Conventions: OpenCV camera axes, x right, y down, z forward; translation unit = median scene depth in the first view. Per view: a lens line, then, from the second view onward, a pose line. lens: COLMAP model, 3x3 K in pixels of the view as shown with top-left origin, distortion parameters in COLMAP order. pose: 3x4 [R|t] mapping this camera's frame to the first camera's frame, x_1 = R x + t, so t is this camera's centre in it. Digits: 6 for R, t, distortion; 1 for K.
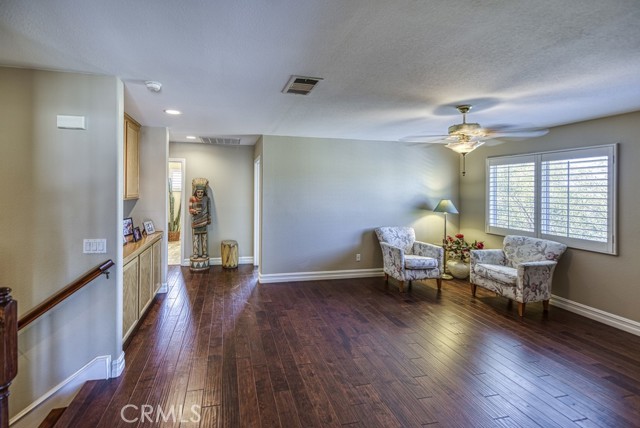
lens RADIAL K [[257.5, 0, 290.9], [0, 257.5, 189.7], [0, 0, 1]] dist [0.007840, -0.001239]
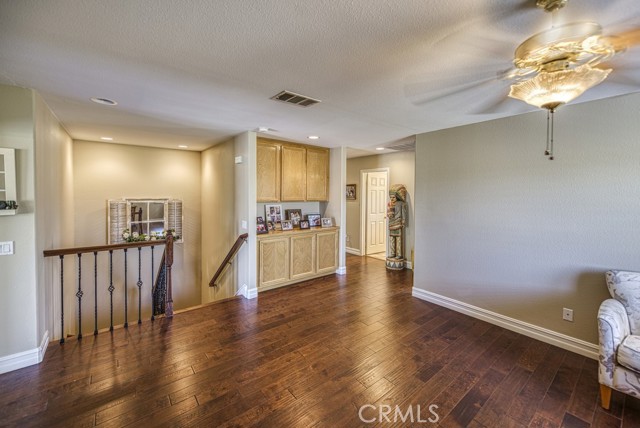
lens RADIAL K [[257.5, 0, 334.5], [0, 257.5, 196.7], [0, 0, 1]] dist [0.007840, -0.001239]
pose [[0.491755, 0.003017, -0.870728, 0.600897], [-0.001447, 0.999995, 0.002647, 0.006169], [0.870732, -0.000042, 0.491758, 0.331755]]
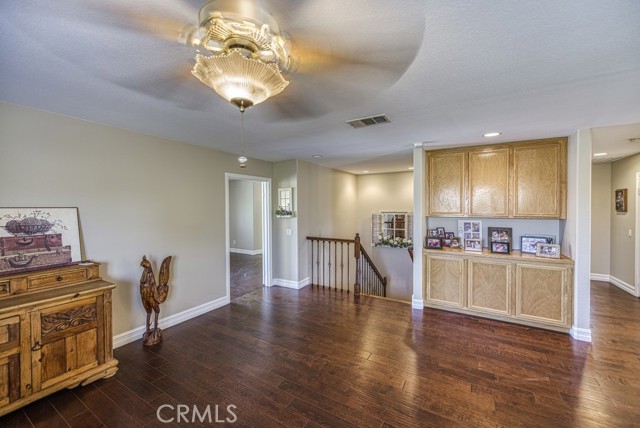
lens RADIAL K [[257.5, 0, 323.4], [0, 257.5, 210.8], [0, 0, 1]] dist [0.007840, -0.001239]
pose [[-0.660164, 0.001110, -0.751121, 0.601246], [-0.006757, 0.999950, 0.007417, 0.004760], [0.751091, 0.009972, -0.660123, 0.909103]]
